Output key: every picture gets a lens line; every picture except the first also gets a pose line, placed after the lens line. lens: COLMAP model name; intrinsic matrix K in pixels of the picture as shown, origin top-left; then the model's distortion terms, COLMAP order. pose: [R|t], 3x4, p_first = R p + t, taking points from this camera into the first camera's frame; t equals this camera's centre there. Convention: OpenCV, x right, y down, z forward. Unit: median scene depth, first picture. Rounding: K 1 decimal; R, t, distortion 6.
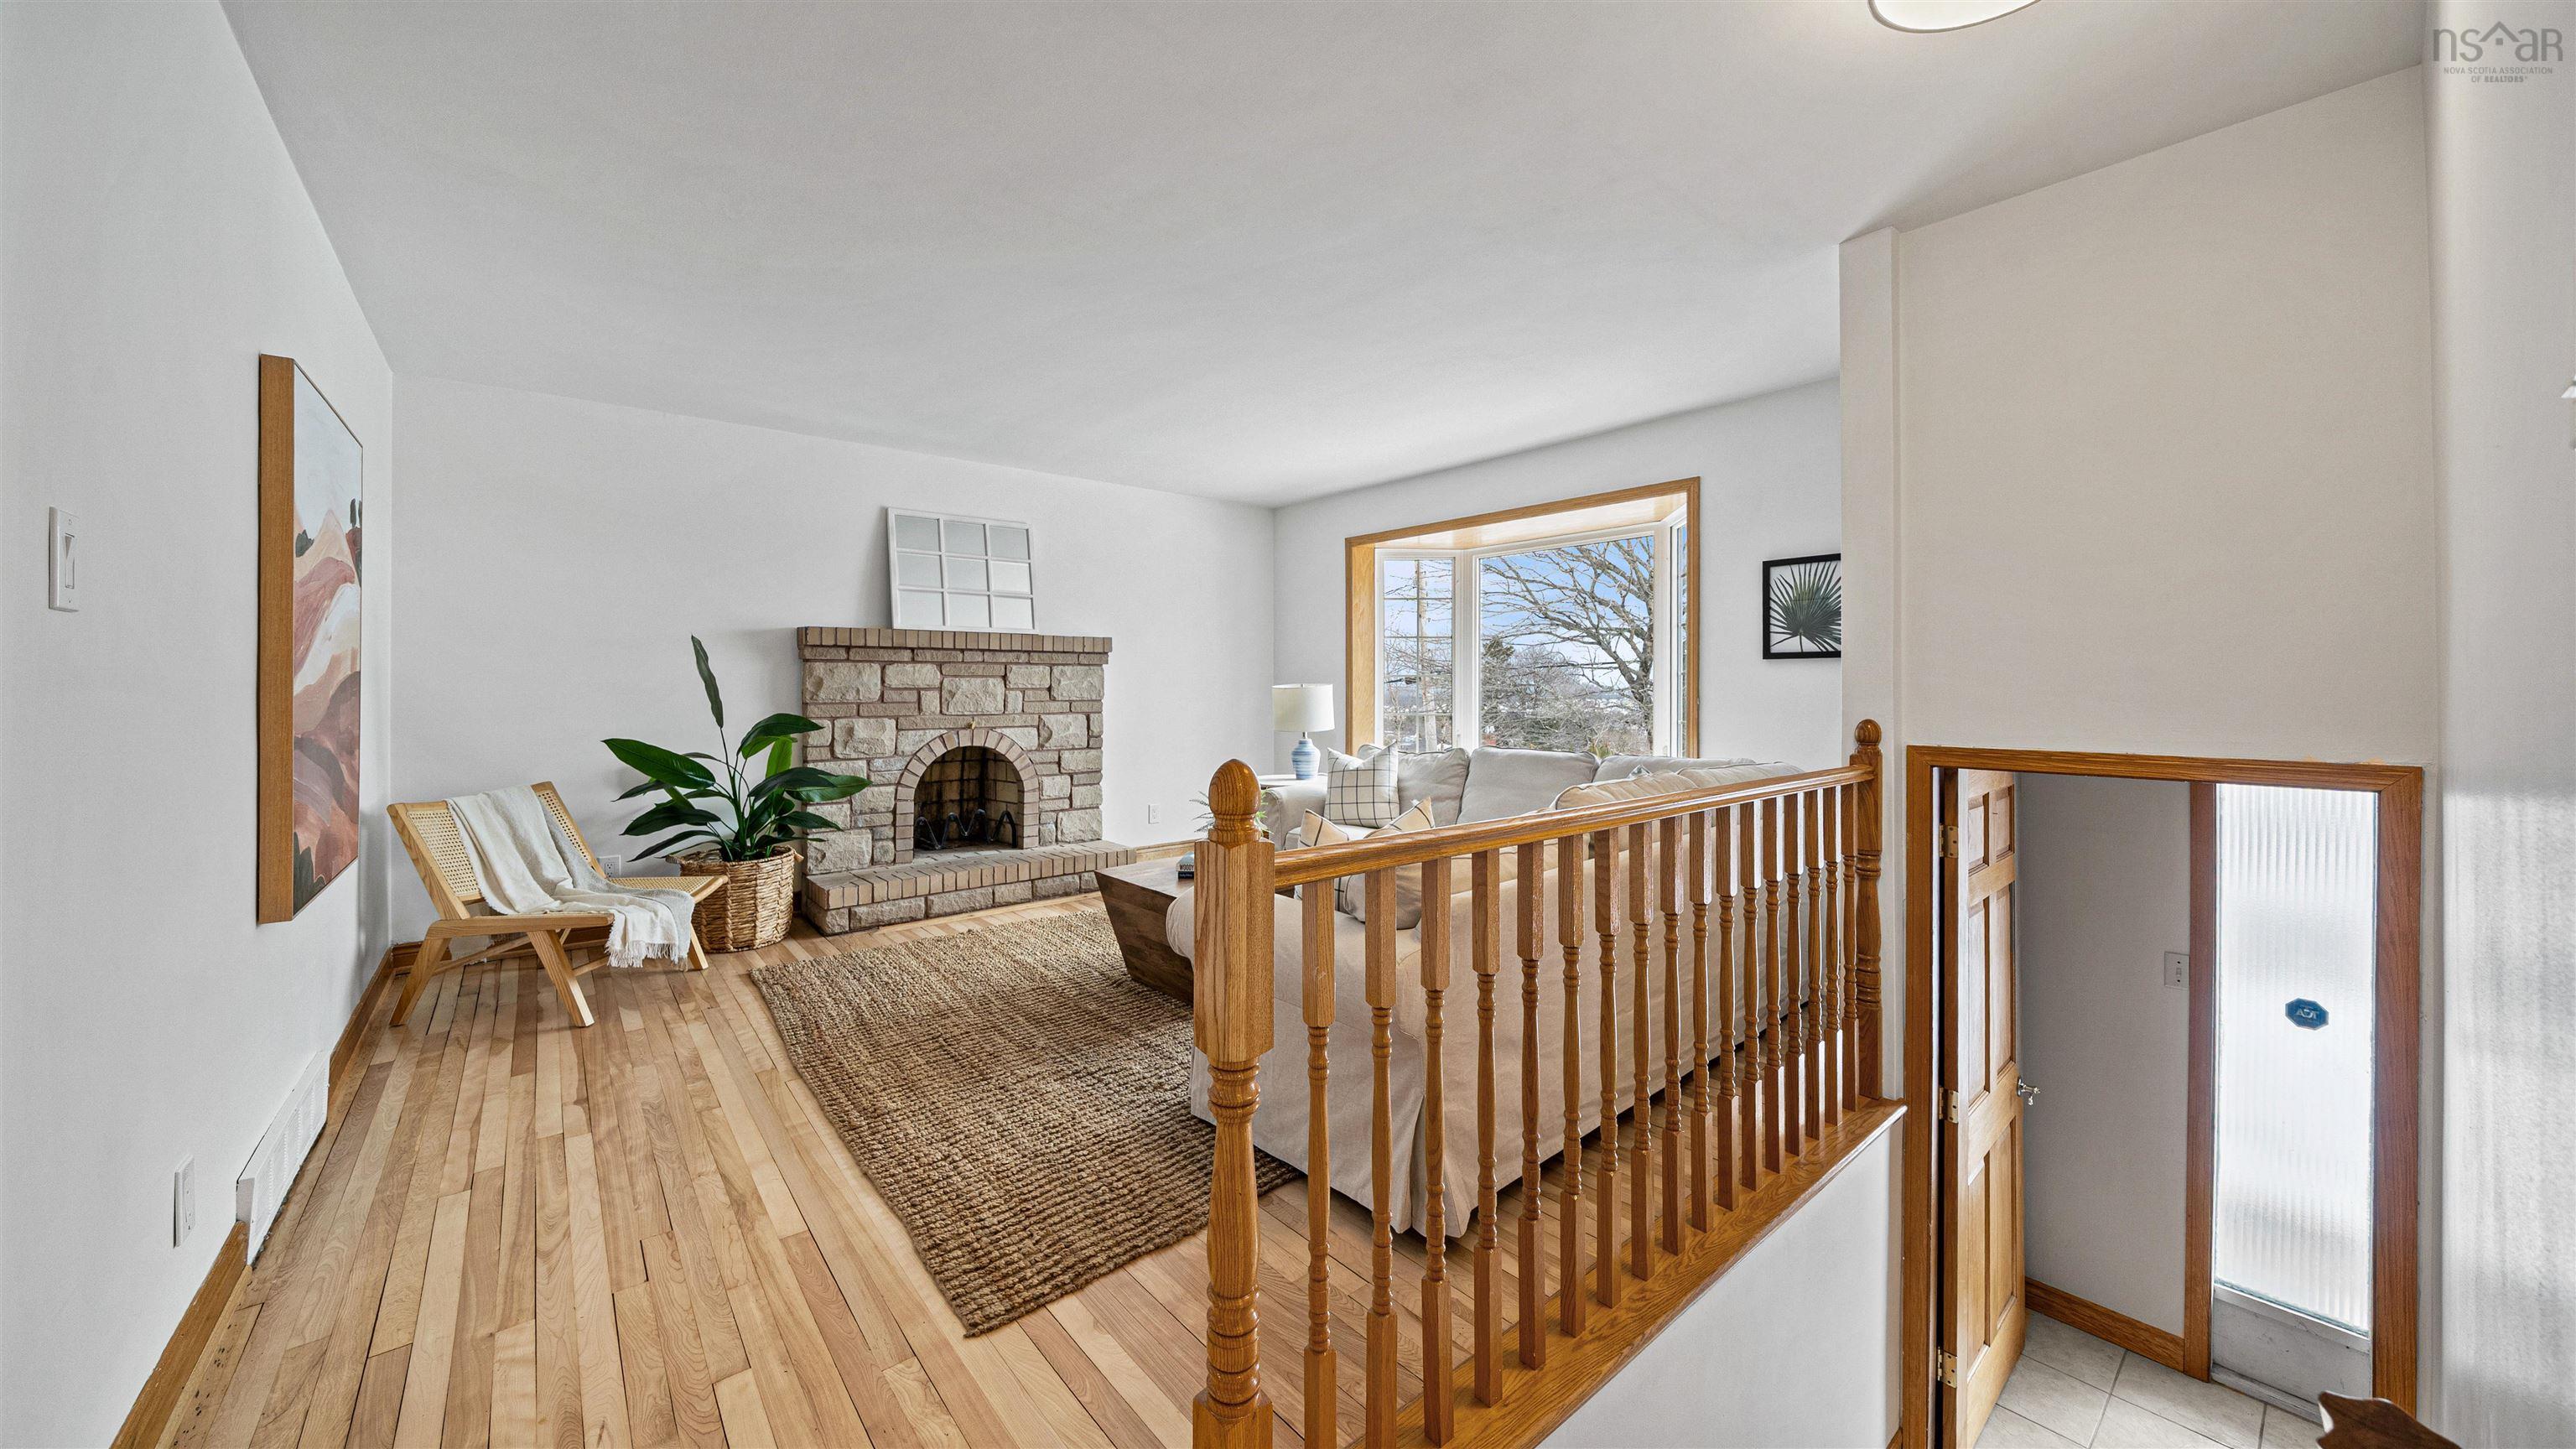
lens RADIAL K [[900.4, 0, 1288.5], [0, 900.4, 705.4], [0, 0, 1]] dist [-0.009435, -0.000243]
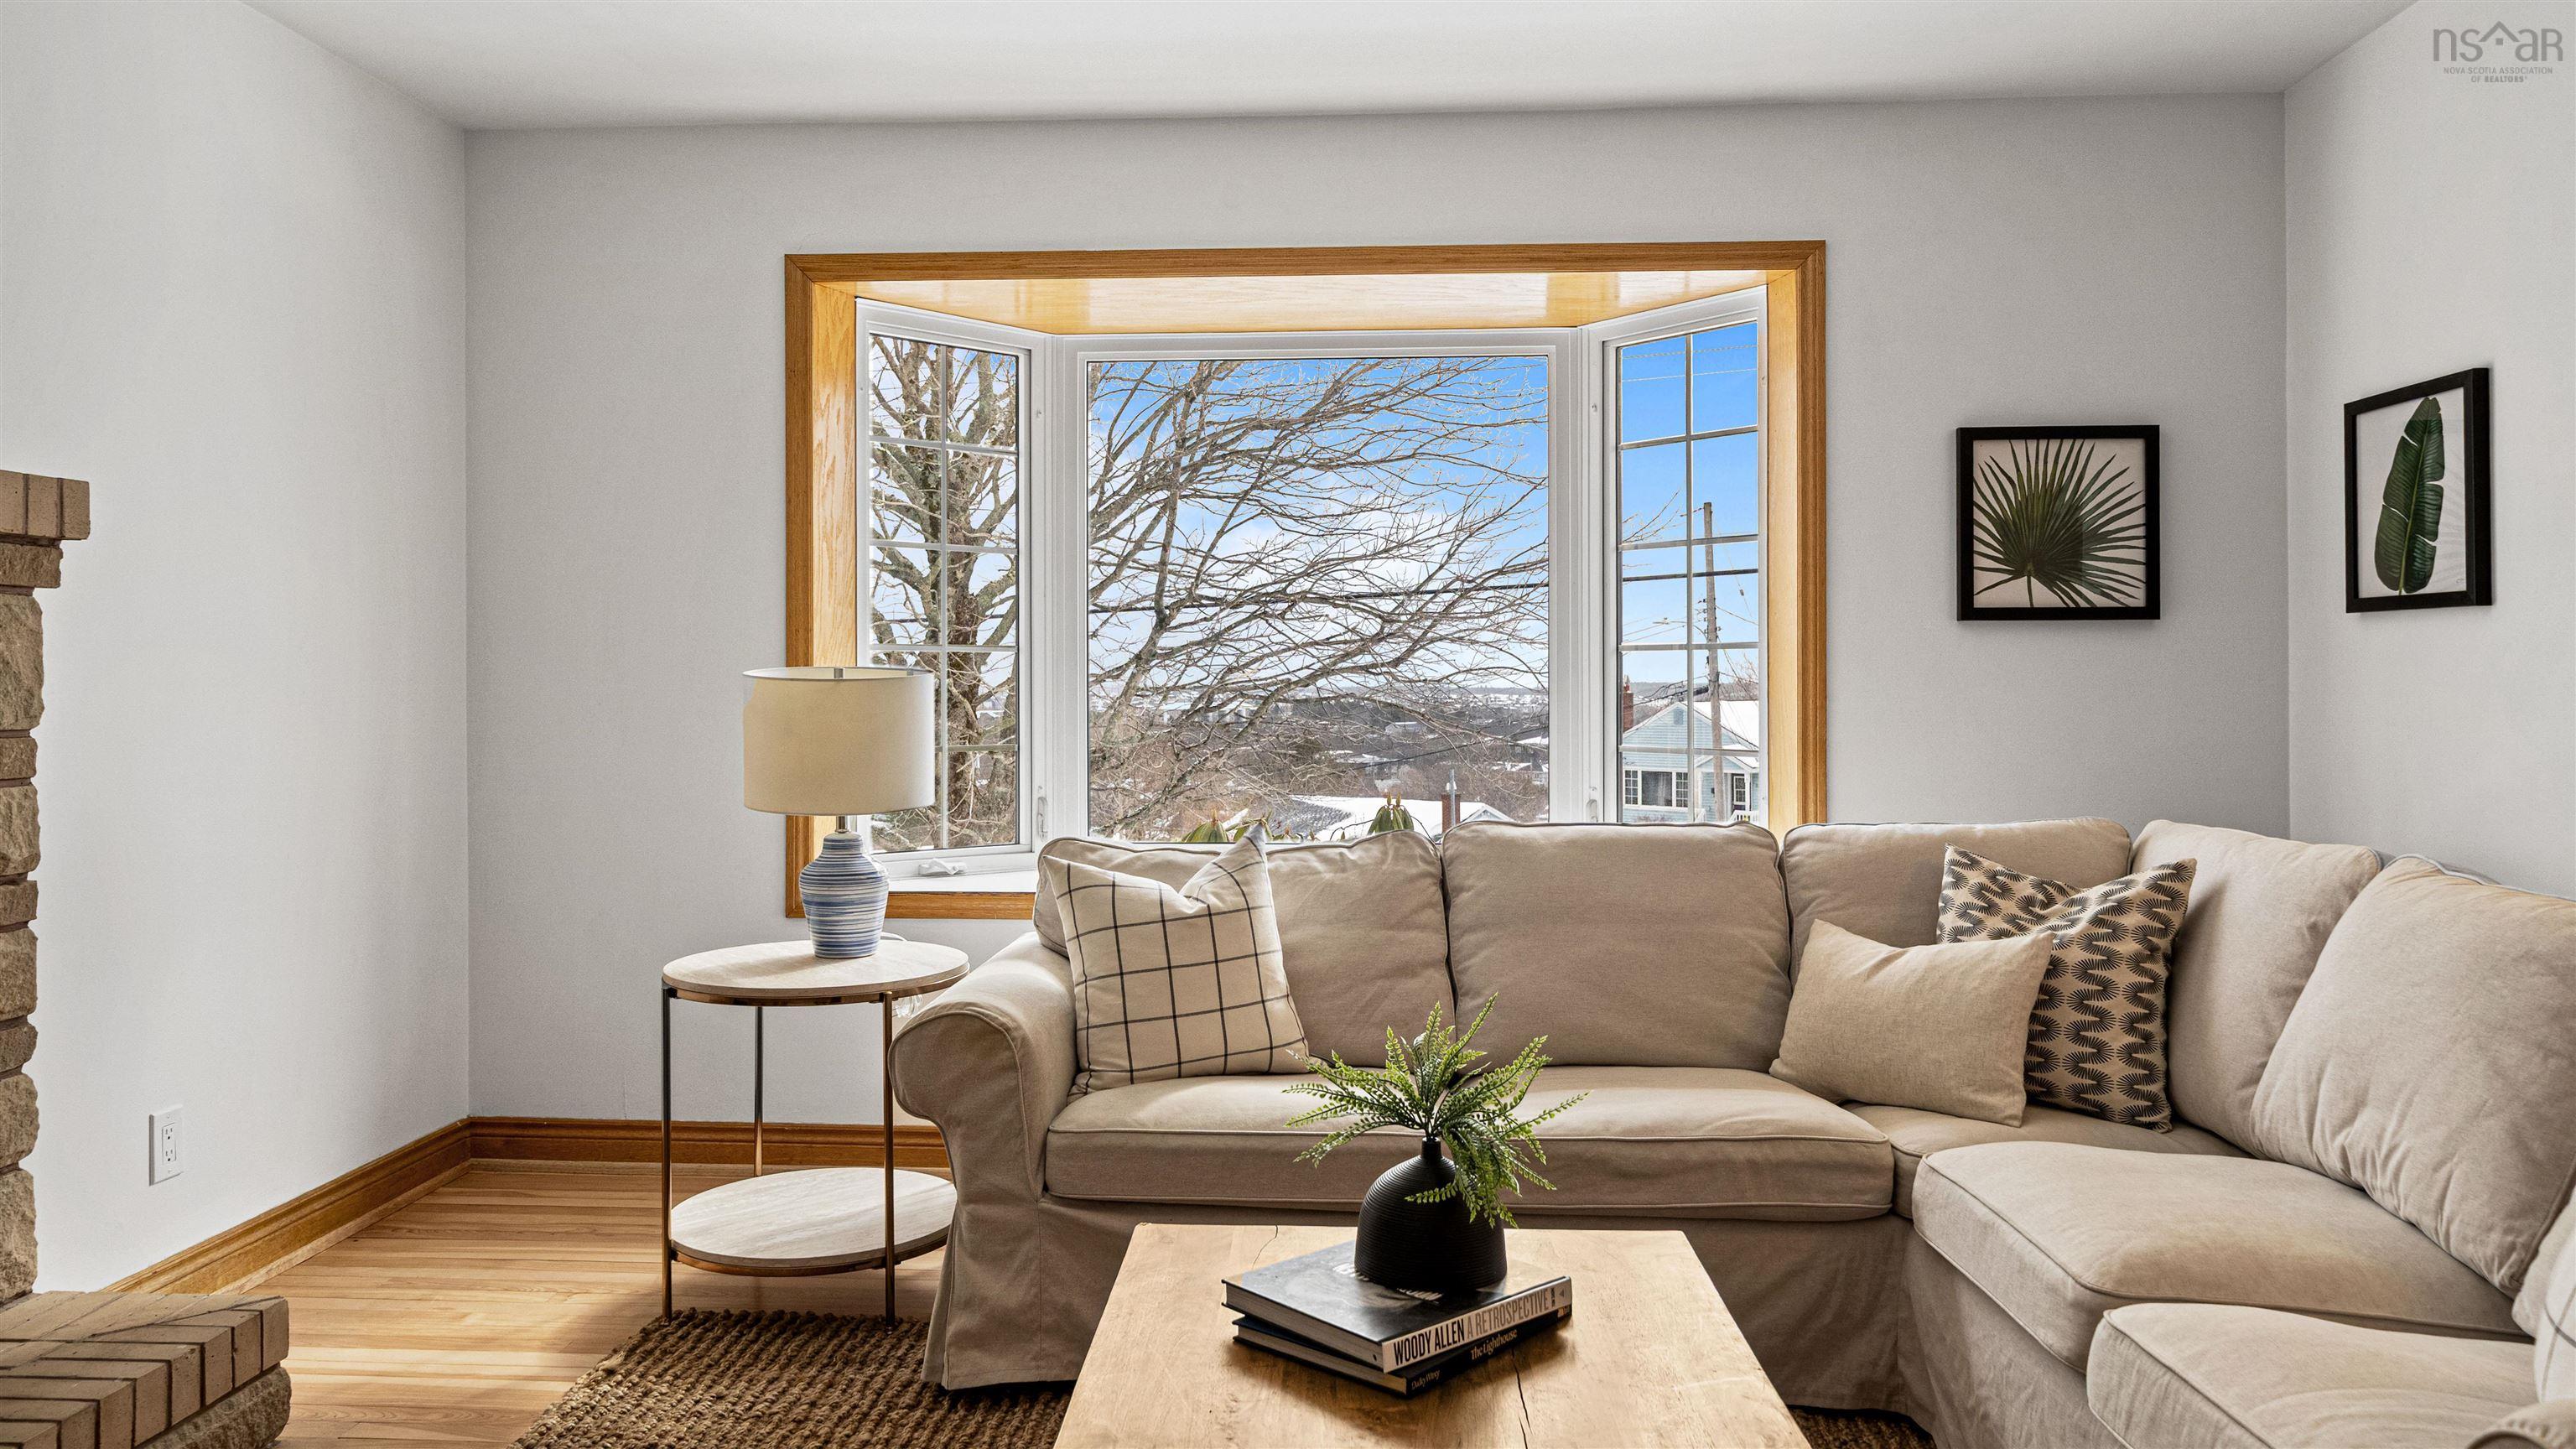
lens RADIAL K [[1751.4, 0, 1287.4], [0, 1751.4, 702.2], [0, 0, 1]] dist [0.003166, 0.000897]
pose [[0.690870, -0.012285, 0.722874, -0.456355], [0.016811, 0.999858, 0.000925, -0.012261], [-0.722783, 0.011513, 0.690979, 0.592430]]
